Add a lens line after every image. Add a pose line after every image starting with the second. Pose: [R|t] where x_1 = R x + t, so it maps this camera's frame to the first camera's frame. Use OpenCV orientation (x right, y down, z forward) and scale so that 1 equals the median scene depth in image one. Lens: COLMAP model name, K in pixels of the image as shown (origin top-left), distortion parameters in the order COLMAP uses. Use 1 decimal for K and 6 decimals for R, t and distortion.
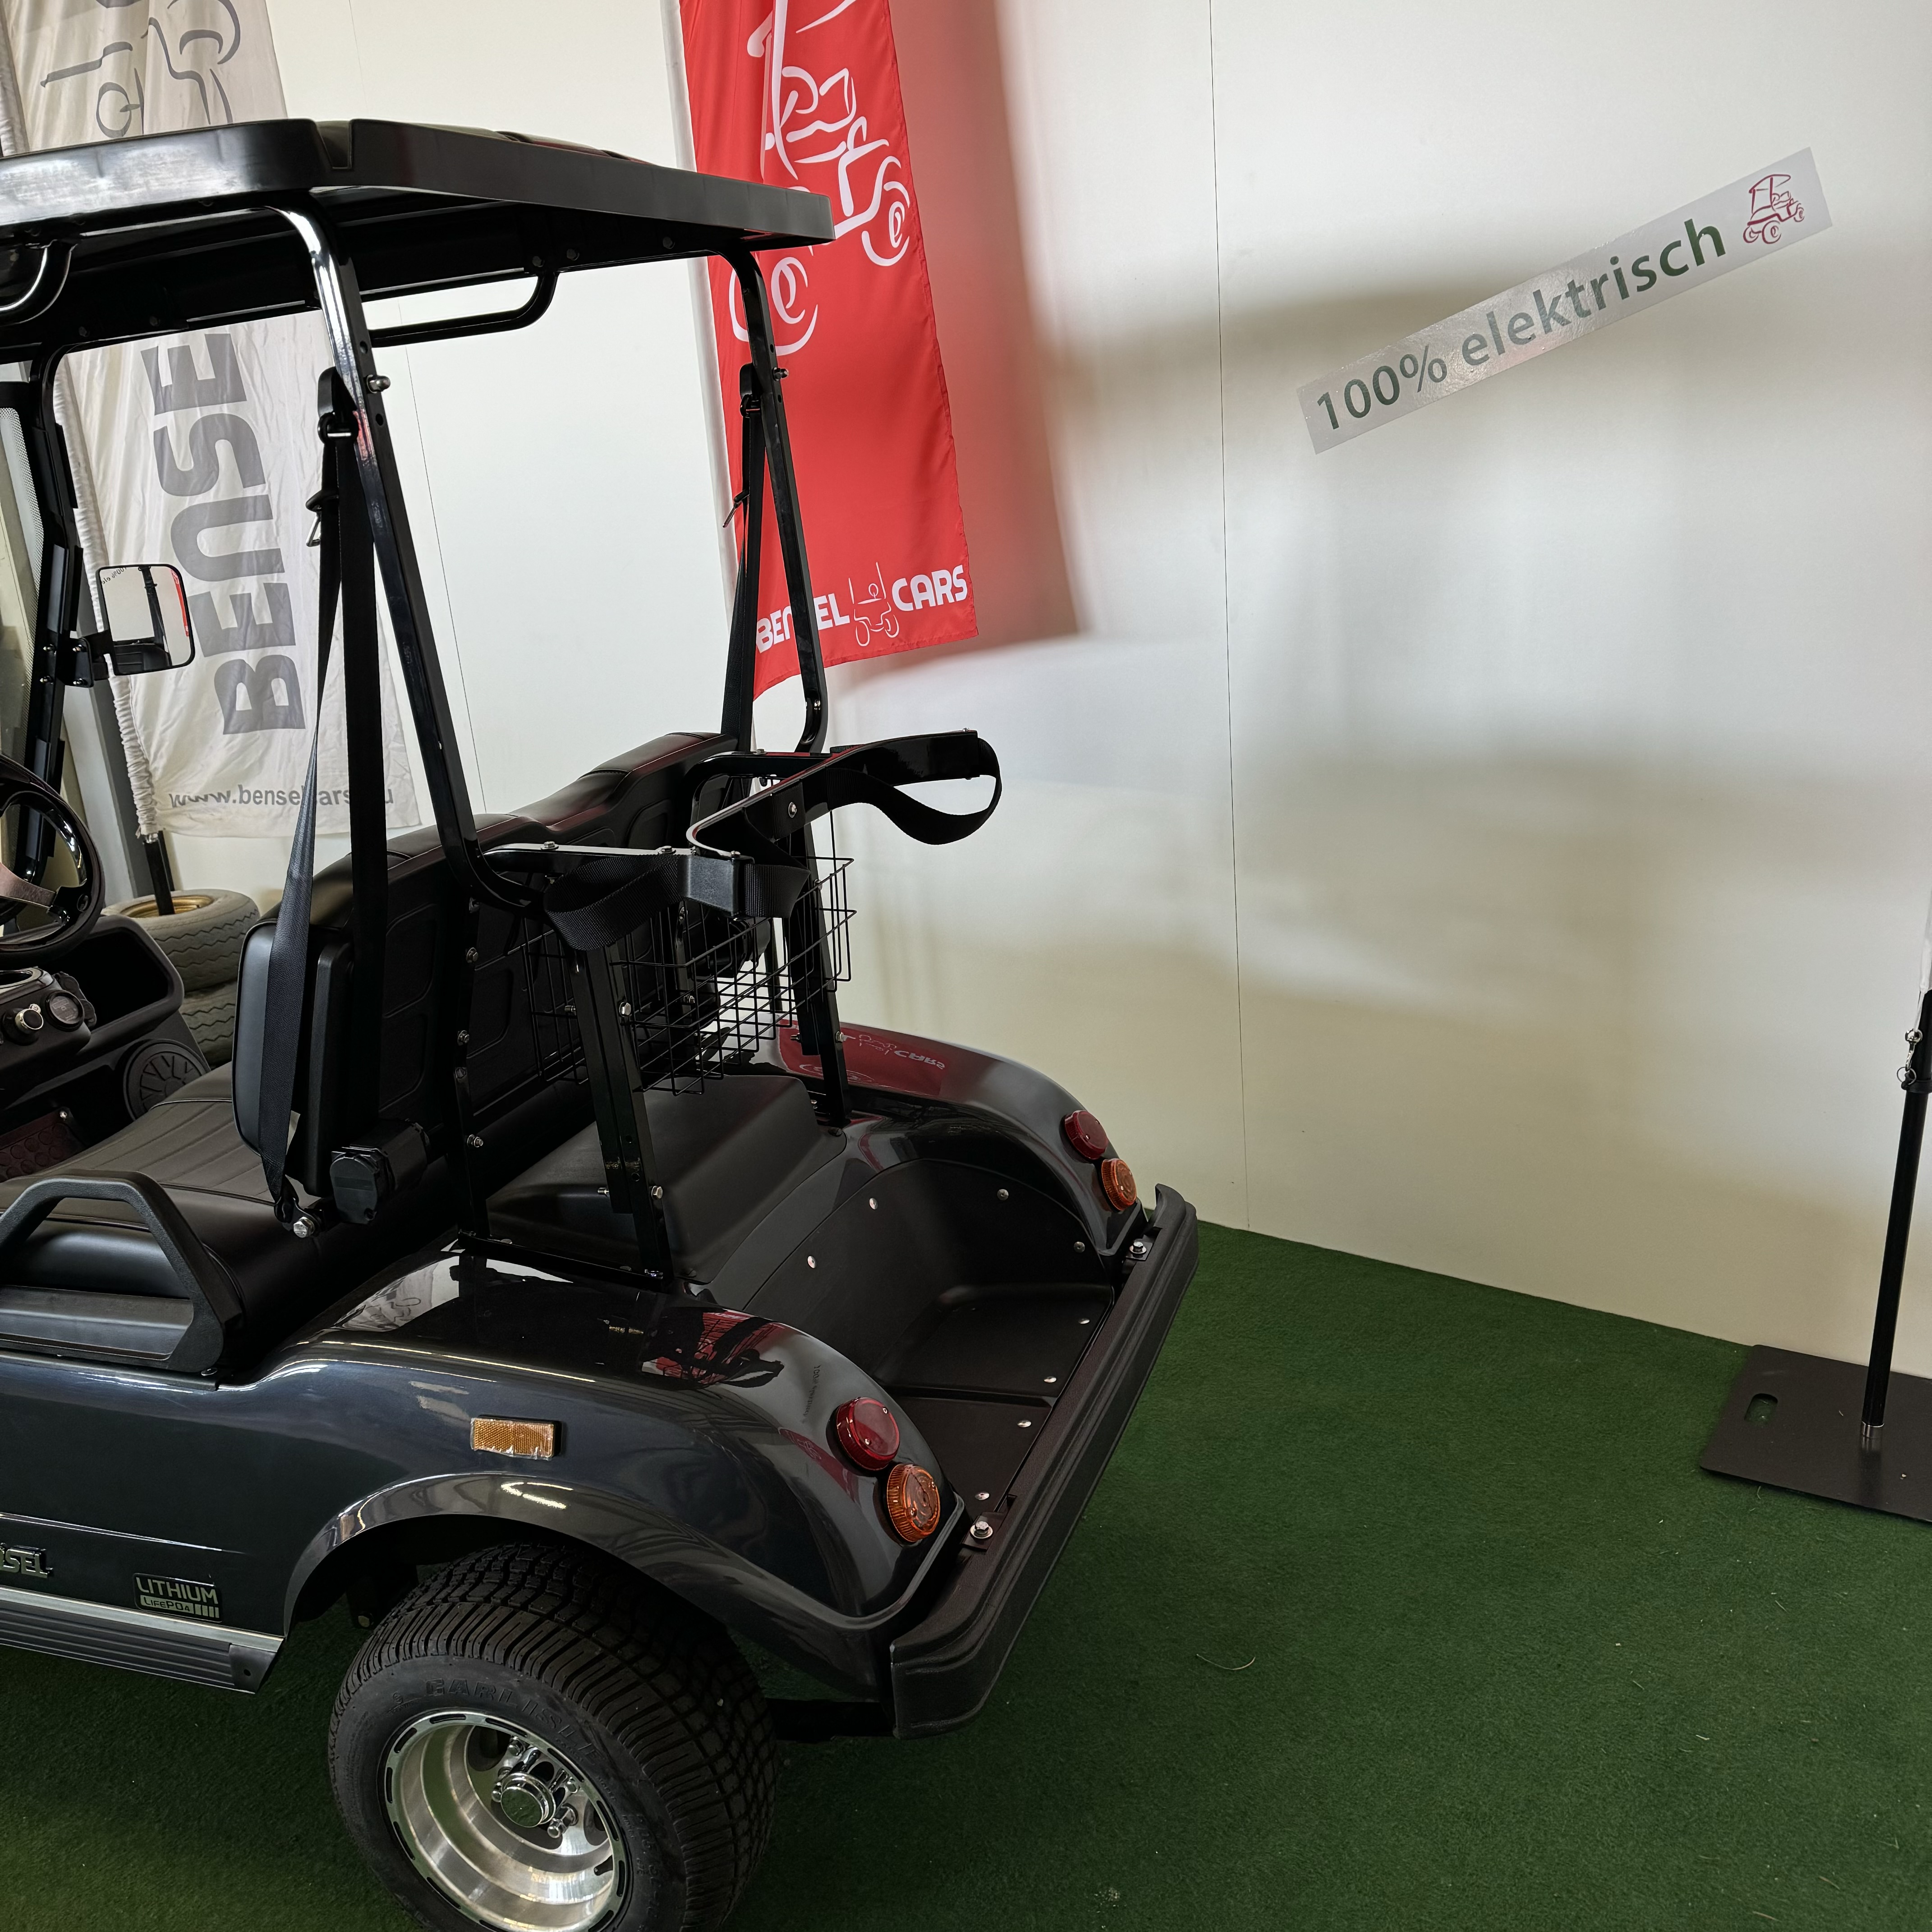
lens RADIAL K [[1803.2, 0, 1015.8], [0, 1803.2, 996.4], [0, 0, 1]] dist [0.024434, 0.000000]
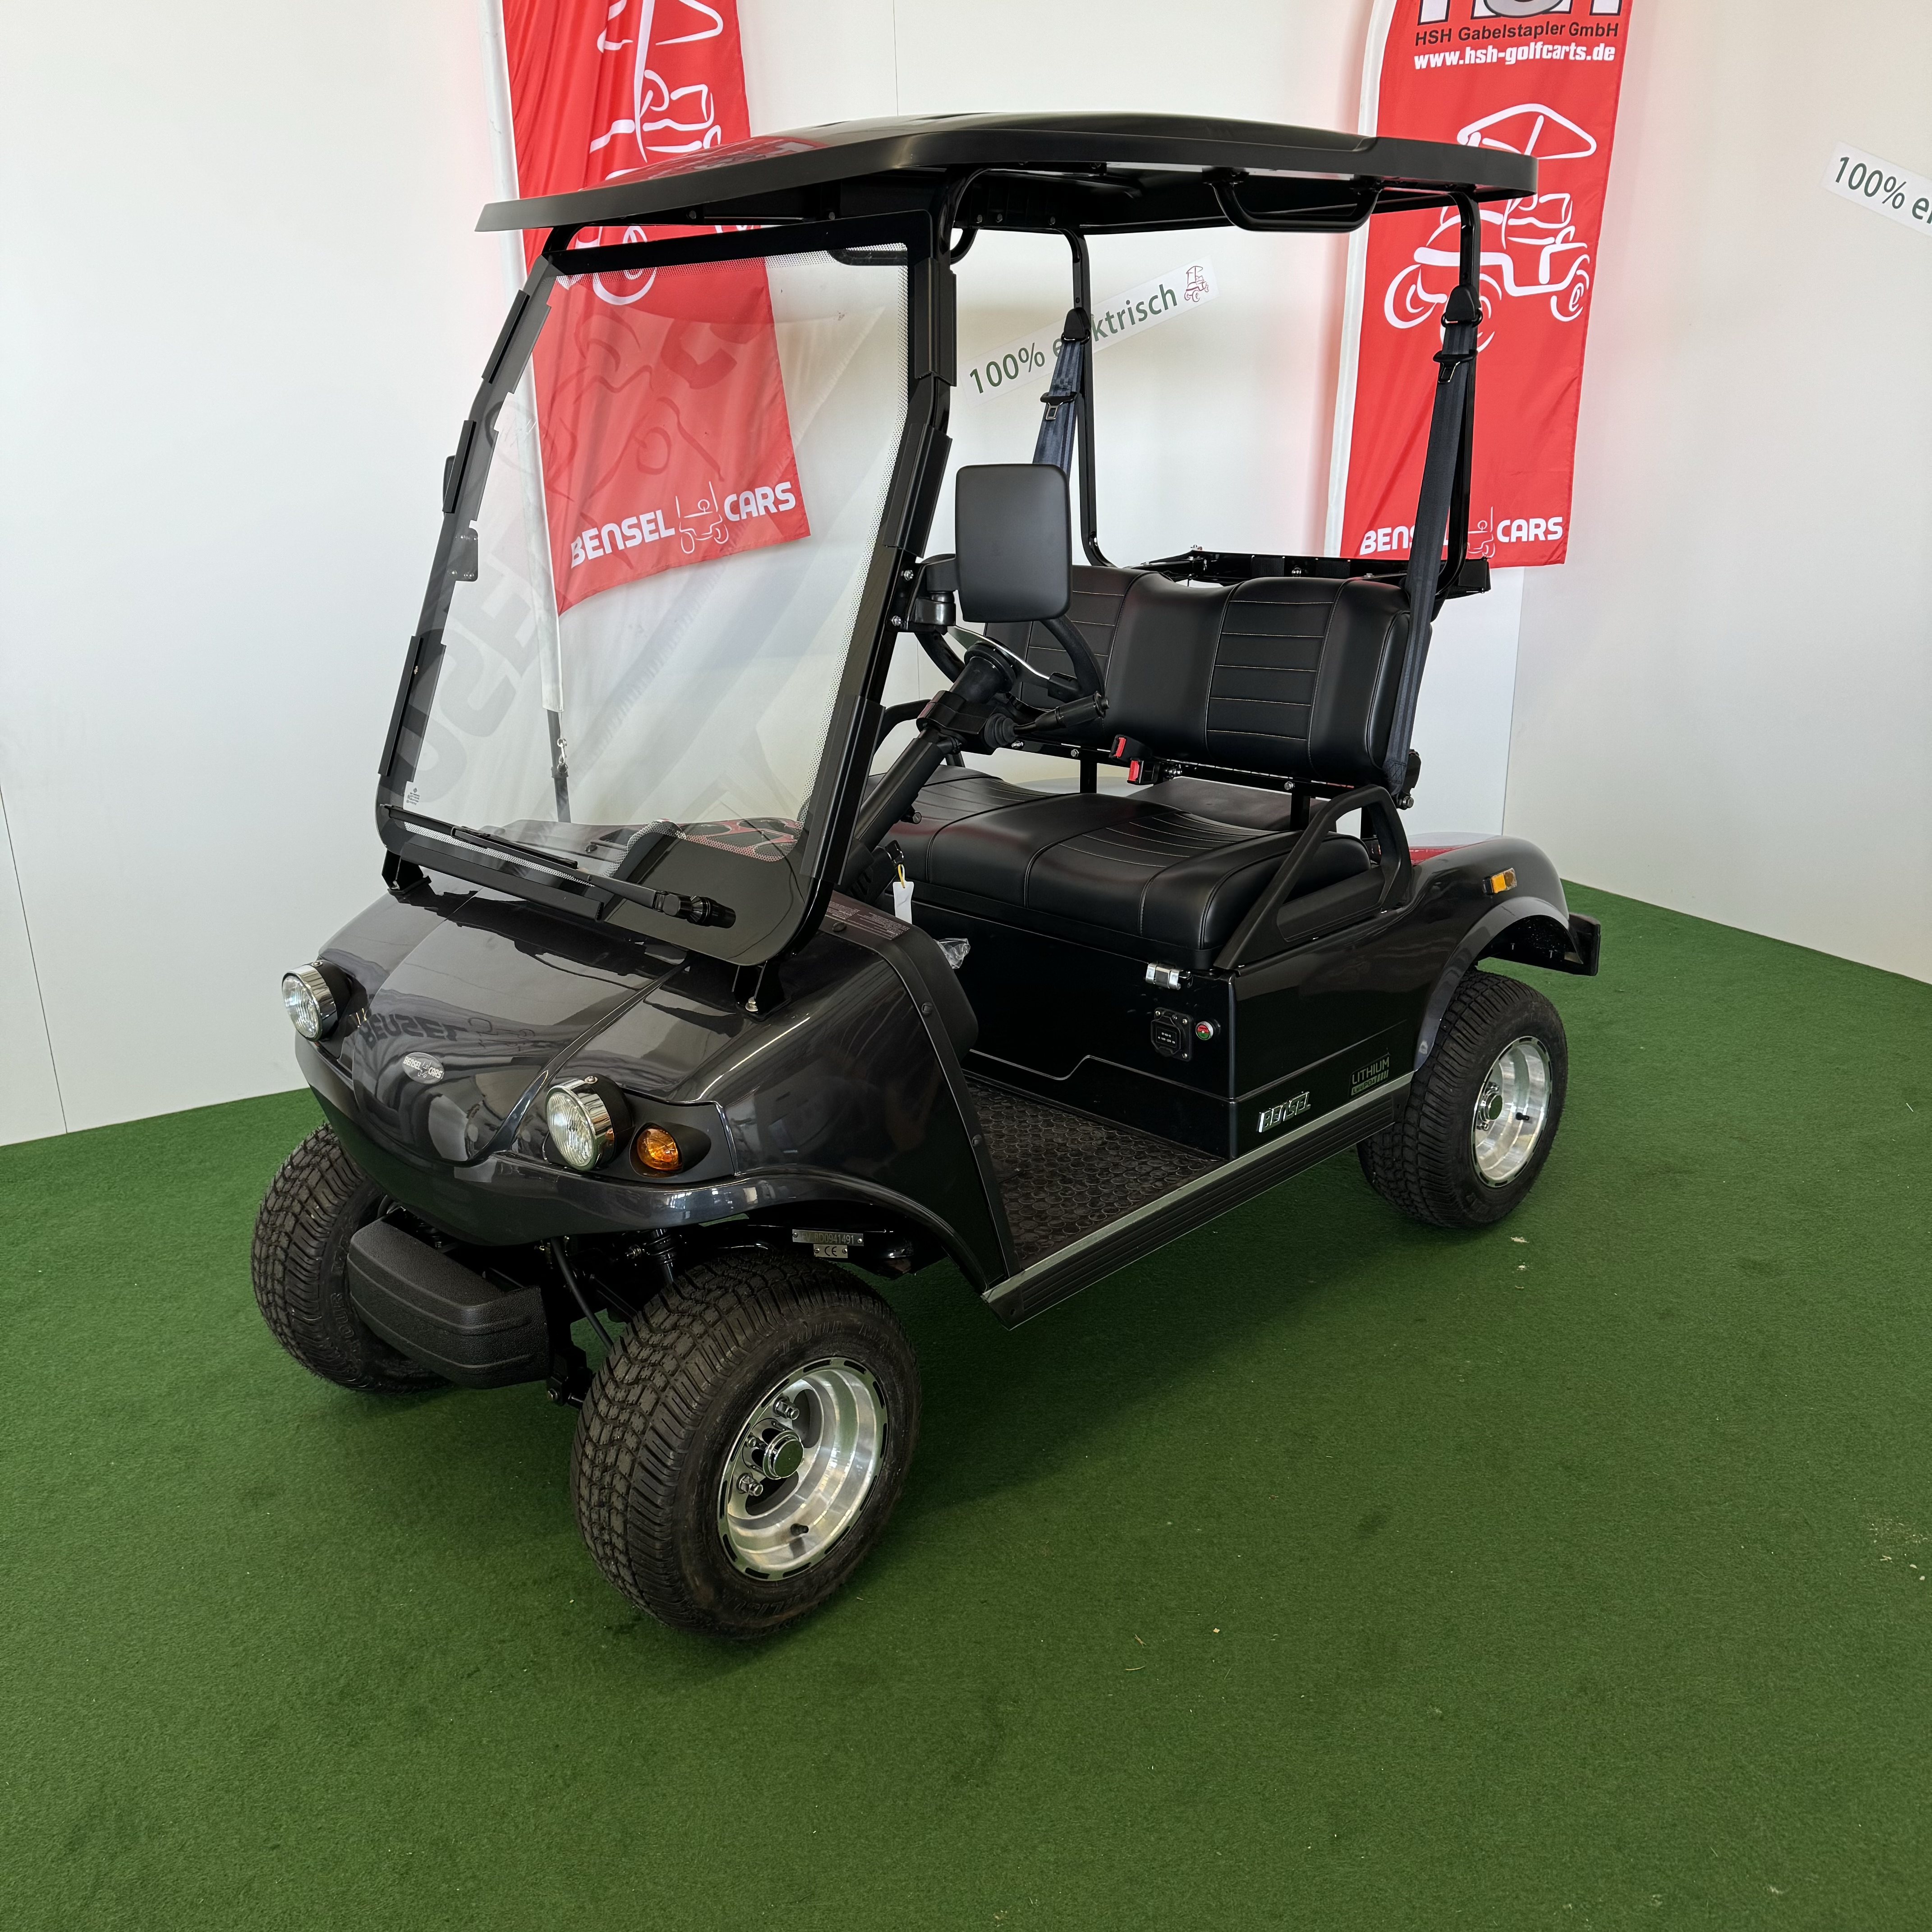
lens RADIAL K [[1792.2, 0, 983.1], [0, 1792.2, 967.4], [0, 0, 1]] dist [0.014153, 0.000000]
pose [[0.454899, -0.212547, 0.864807, -1.113142], [0.266528, 0.959082, 0.095520, 0.008180], [-0.849723, 0.187043, 0.492936, 0.305578]]
